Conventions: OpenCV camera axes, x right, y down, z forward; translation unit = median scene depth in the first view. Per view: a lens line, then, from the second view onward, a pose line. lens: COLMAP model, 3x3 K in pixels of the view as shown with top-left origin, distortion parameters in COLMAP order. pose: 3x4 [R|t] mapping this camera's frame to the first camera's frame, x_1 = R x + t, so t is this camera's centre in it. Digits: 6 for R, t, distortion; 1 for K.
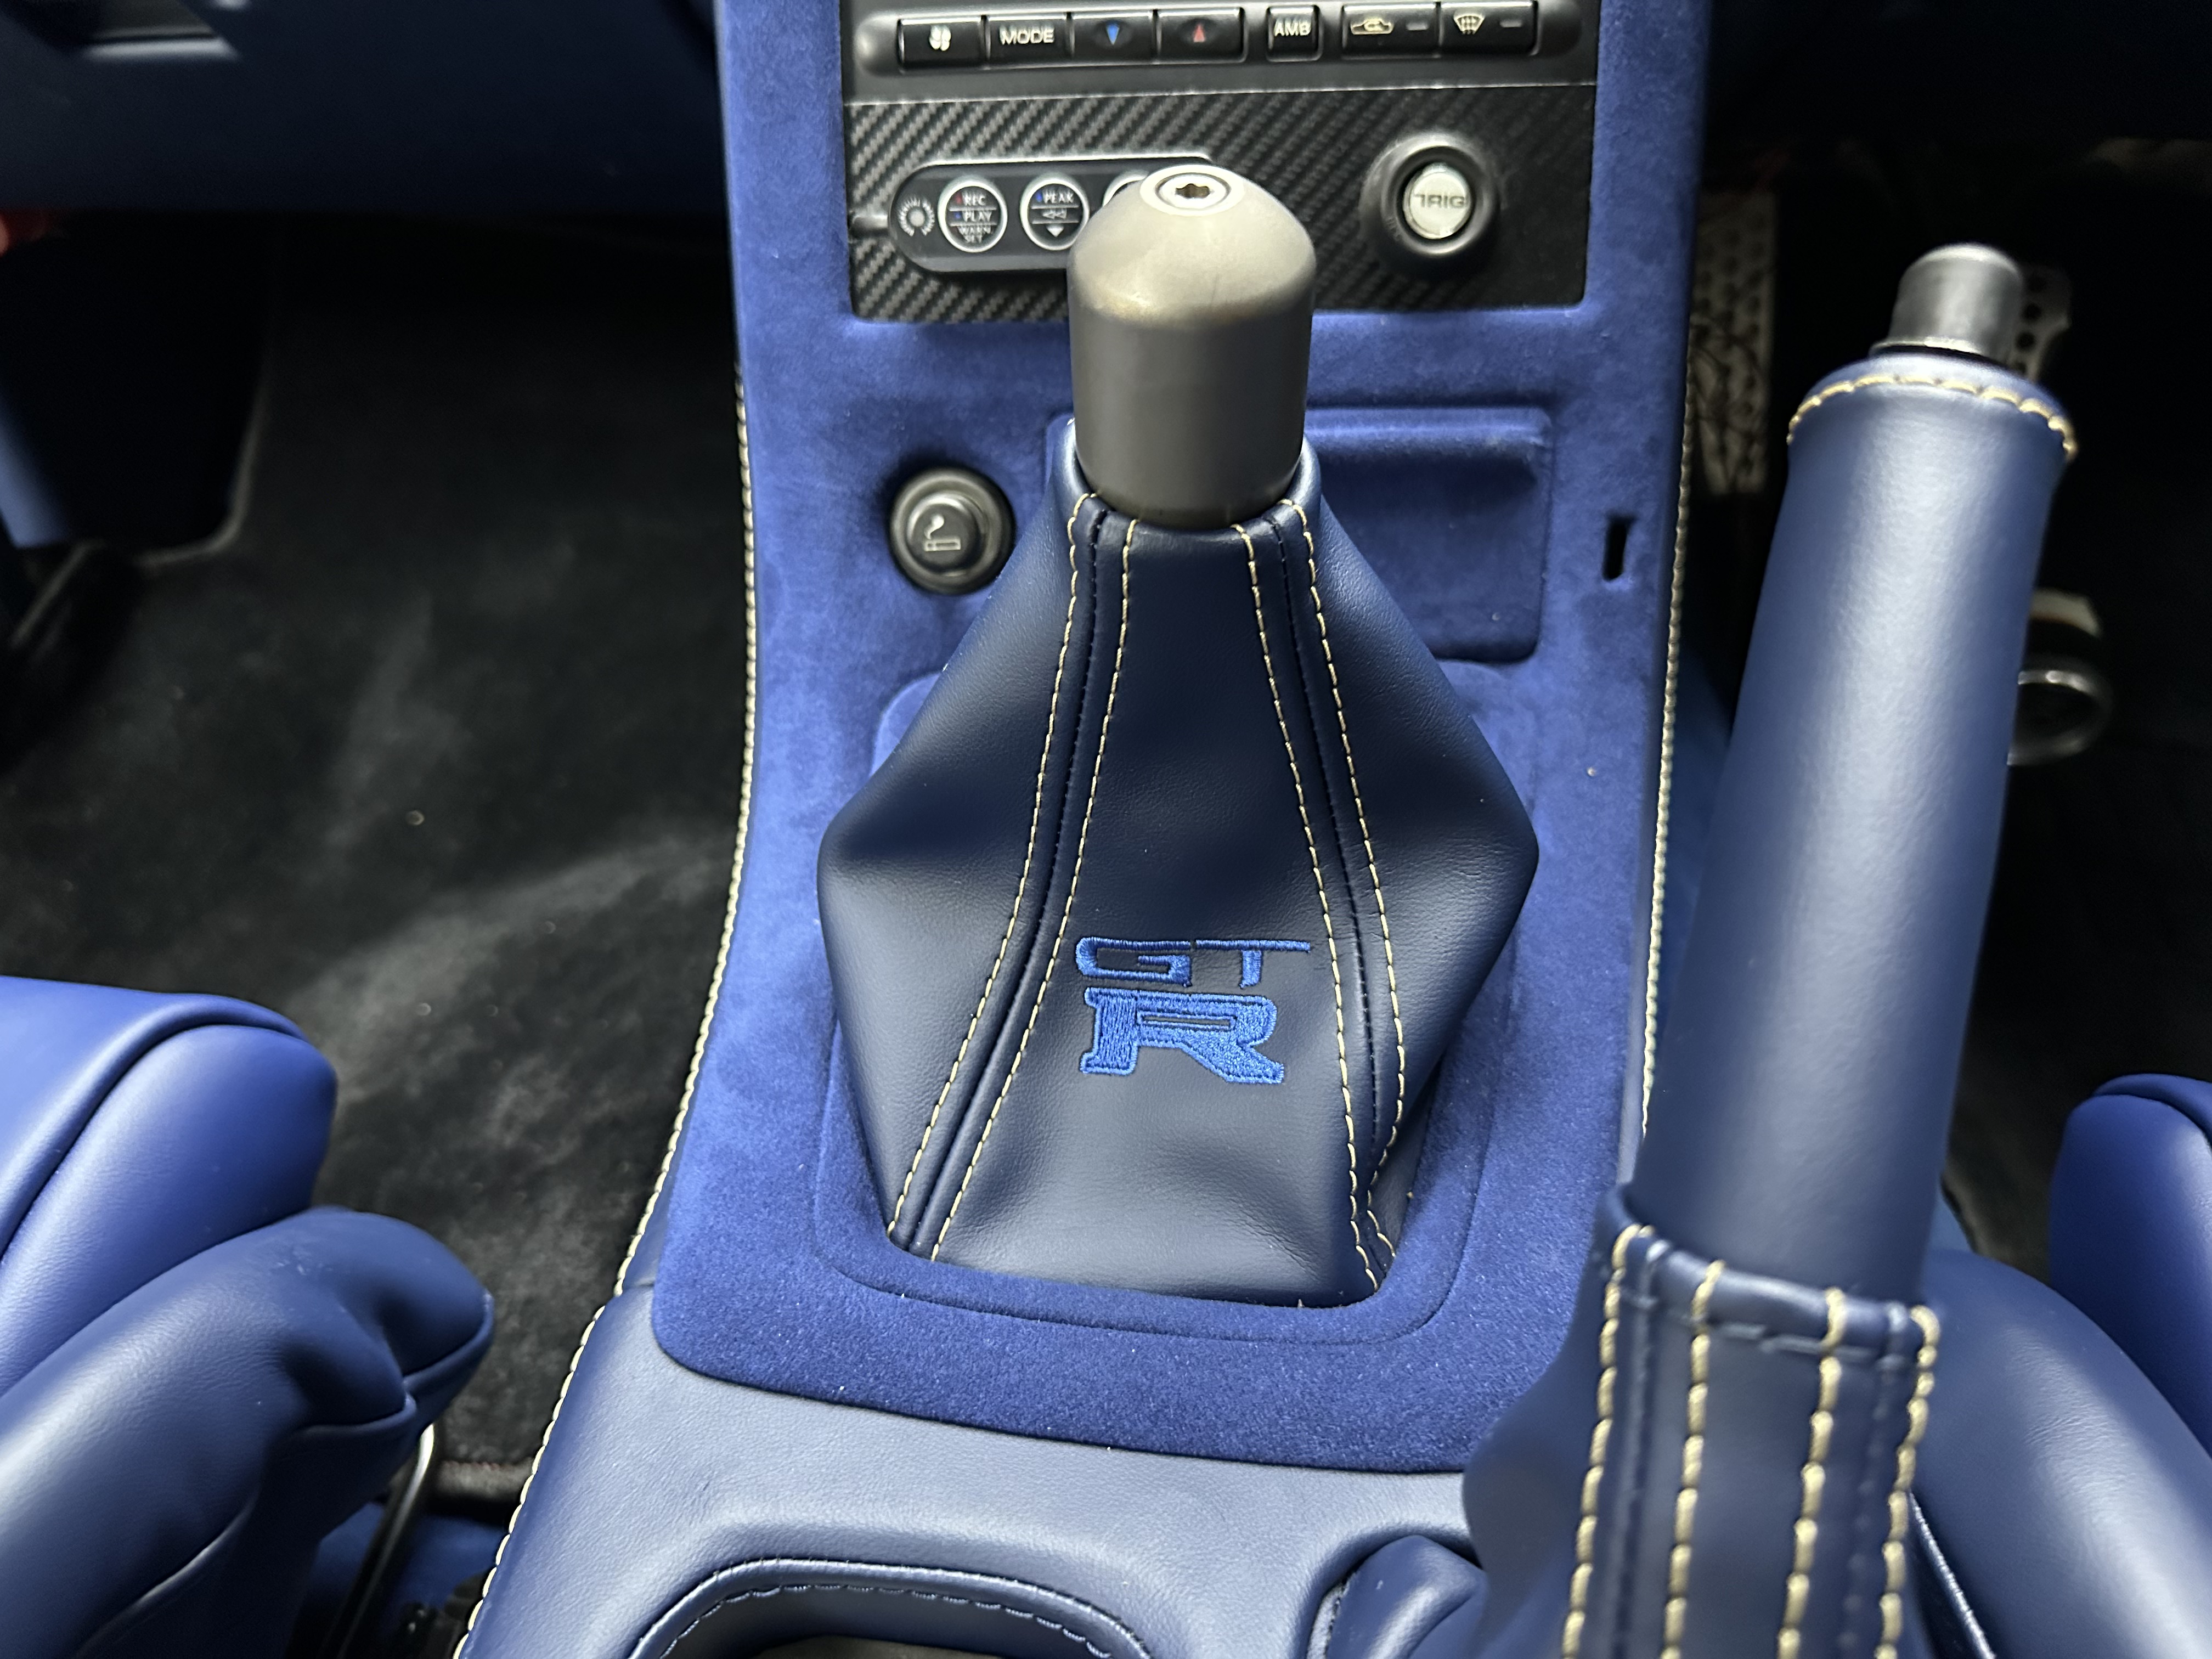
lens RADIAL K [[1551.3, 0, 1063.2], [0, 1551.3, 832.0], [0, 0, 1]] dist [0.057121, -0.161099]
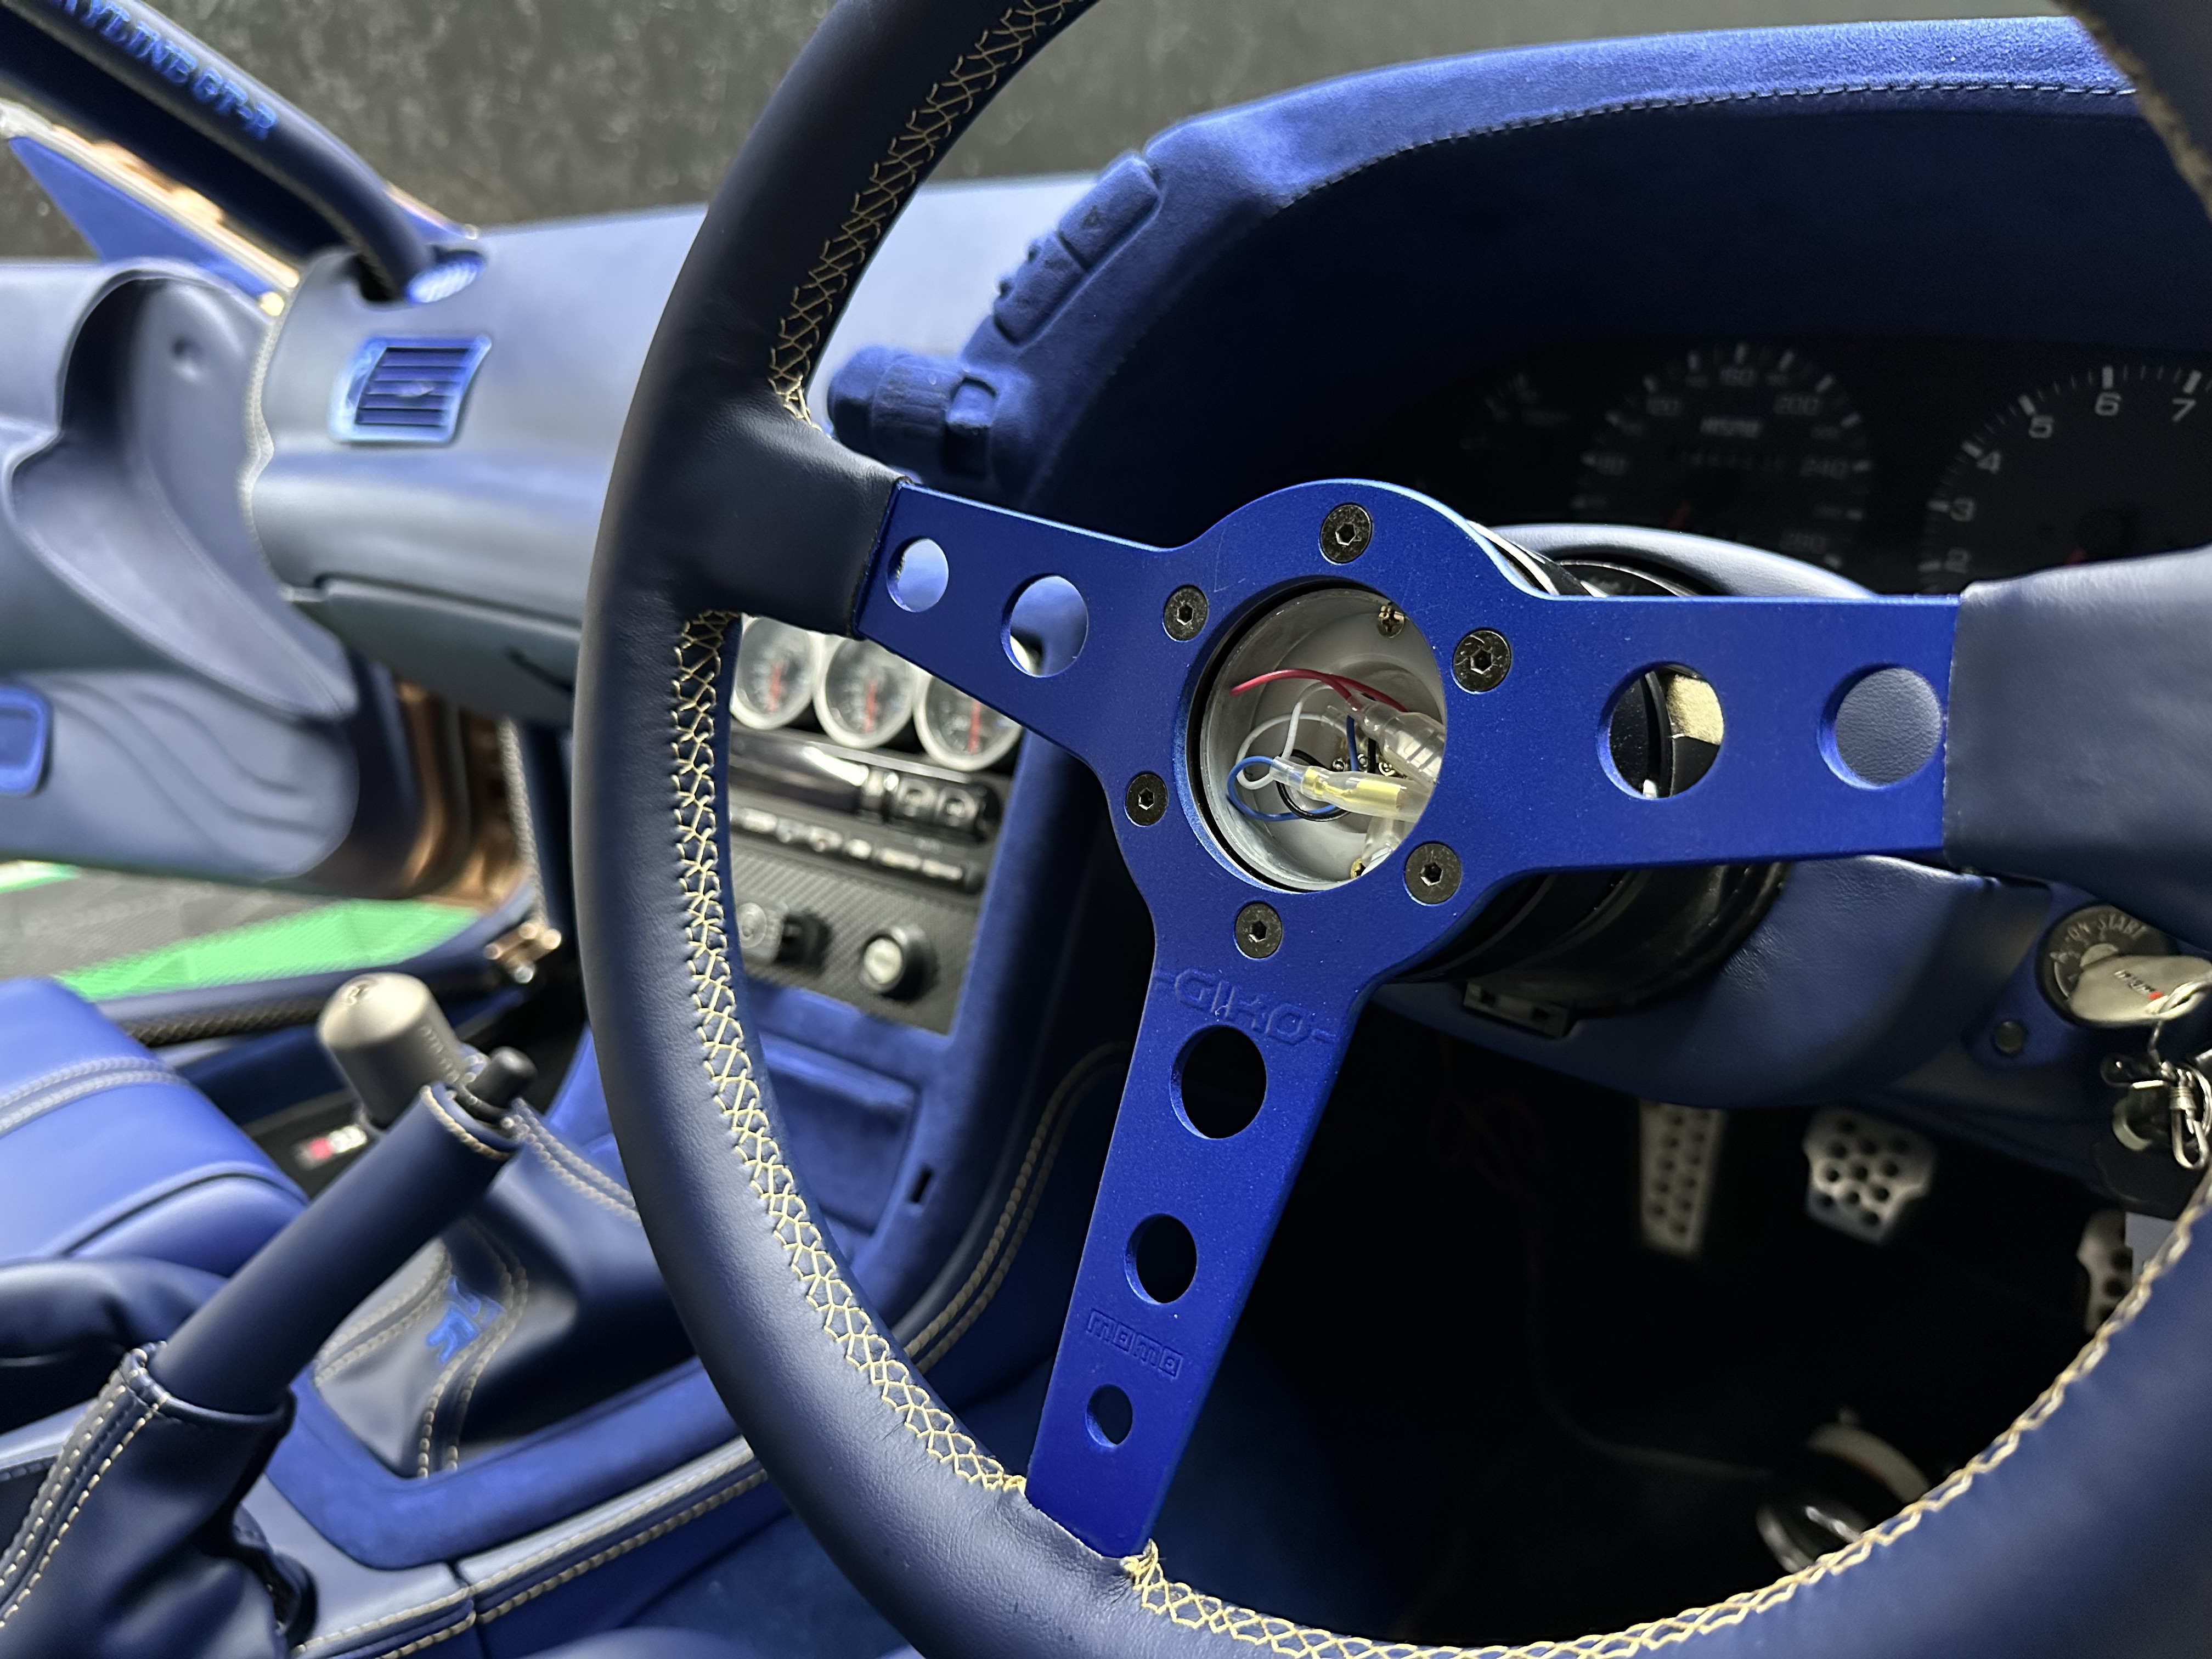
lens RADIAL K [[1561.8, 0, 1106.0], [0, 1561.8, 829.5], [0, 0, 1]] dist [0.040440, -0.004336]
pose [[0.829574, 0.210830, -0.517066, 1.340371], [-0.346739, 0.920323, -0.181048, -0.306216], [0.437697, 0.329480, 0.836579, -0.430402]]
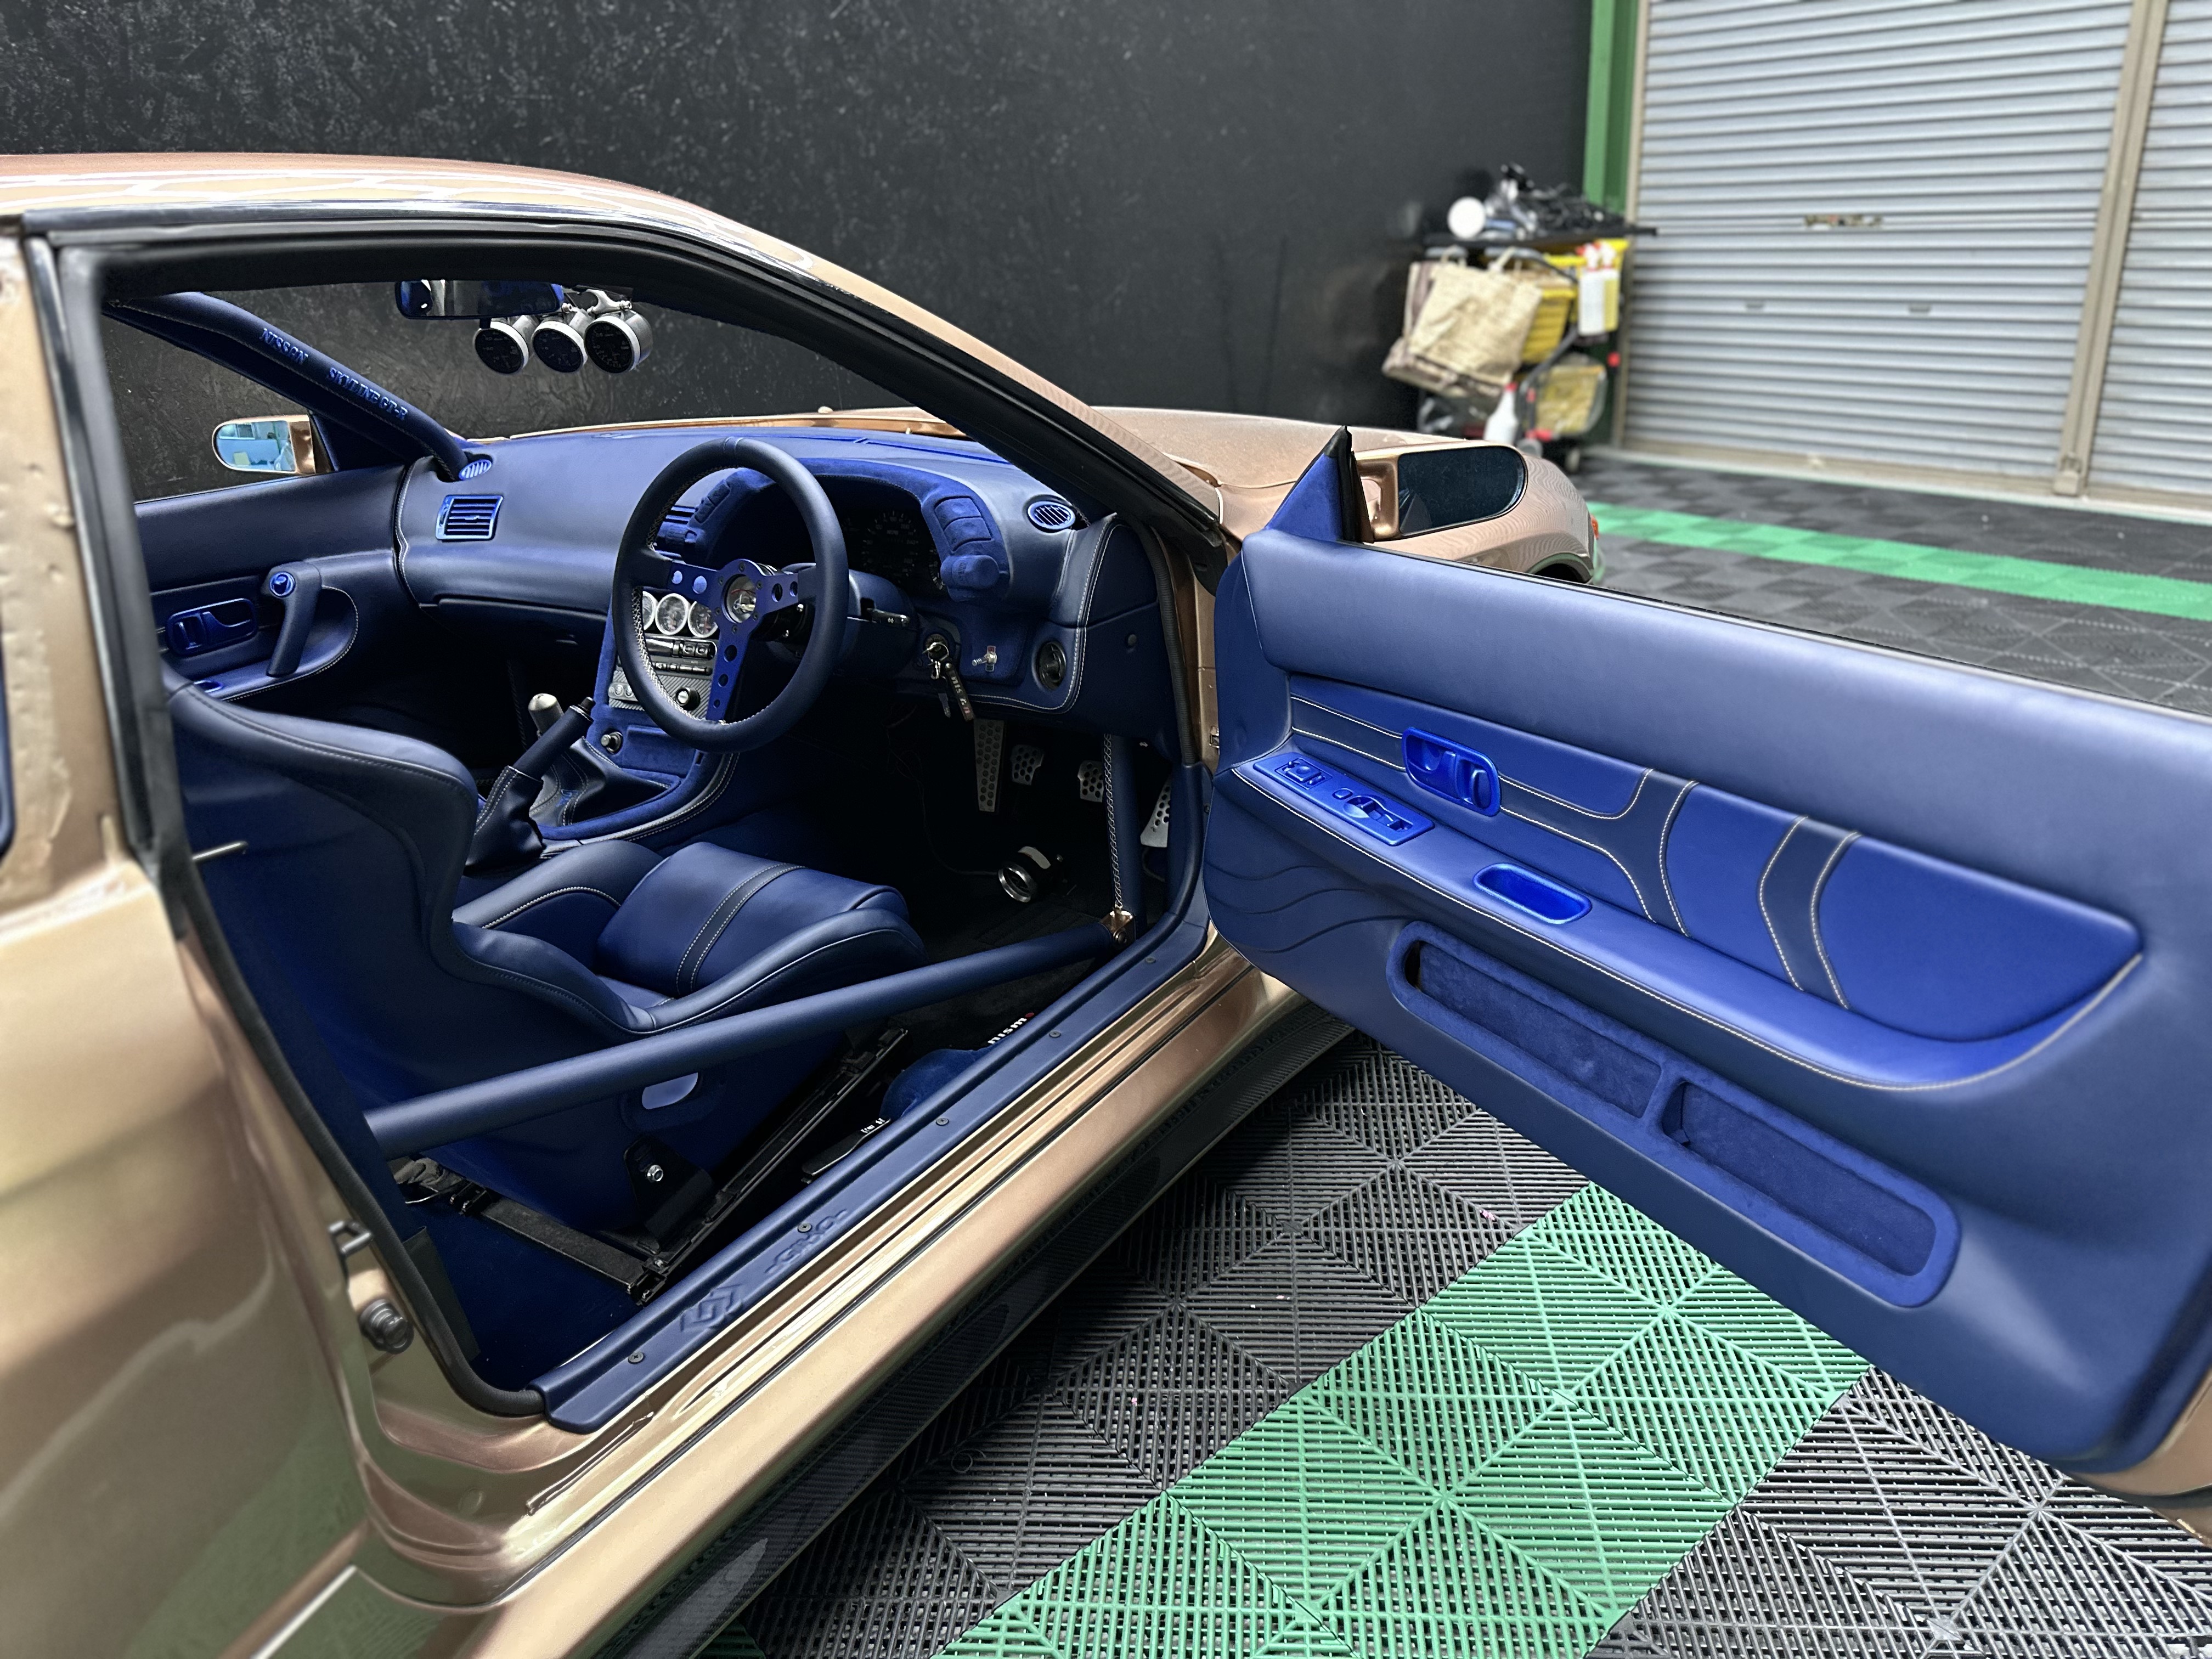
lens RADIAL K [[1561.8, 0, 1106.0], [0, 1561.8, 829.5], [0, 0, 1]] dist [0.040440, -0.004336]
pose [[0.893728, 0.145692, -0.424293, 4.228116], [-0.255806, 0.942470, -0.215206, 0.922417], [0.368530, 0.300872, 0.879580, -3.442205]]
